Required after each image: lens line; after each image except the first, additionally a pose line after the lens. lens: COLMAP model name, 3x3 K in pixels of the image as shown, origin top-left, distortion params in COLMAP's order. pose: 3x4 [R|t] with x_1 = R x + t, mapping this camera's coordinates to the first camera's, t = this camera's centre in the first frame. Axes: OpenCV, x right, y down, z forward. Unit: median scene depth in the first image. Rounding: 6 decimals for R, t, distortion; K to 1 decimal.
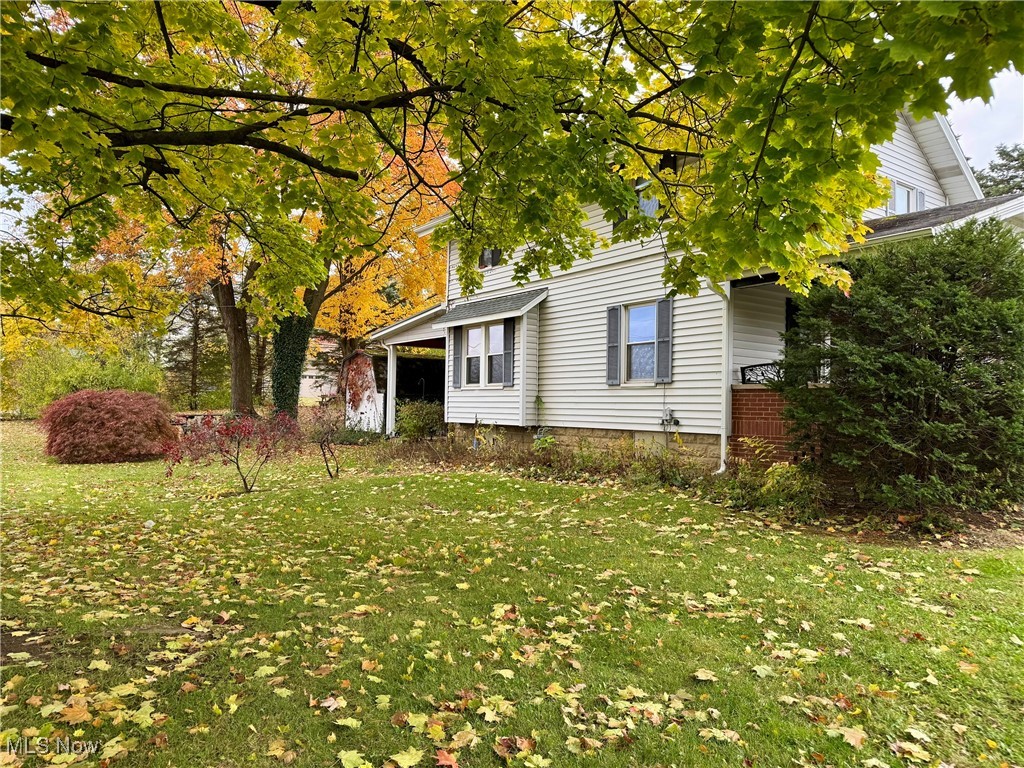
lens RADIAL K [[711.2, 0, 511.8], [0, 711.2, 388.1], [0, 0, 1]] dist [0.034935, -0.042155]
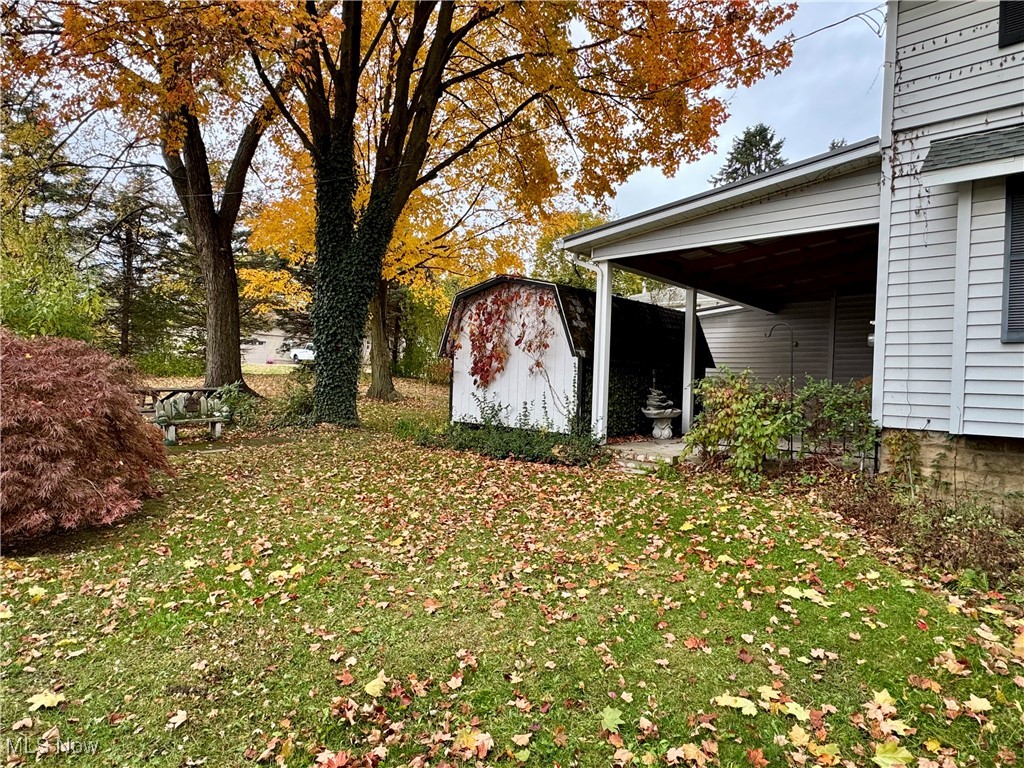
lens RADIAL K [[609.4, 0, 512.3], [0, 609.4, 382.1], [0, 0, 1]] dist [-0.005364, 0.003103]
pose [[0.981949, 0.004217, 0.189098, -0.364575], [-0.008624, 0.999710, 0.022486, 0.021027], [-0.188948, -0.023711, 0.981701, 0.682463]]
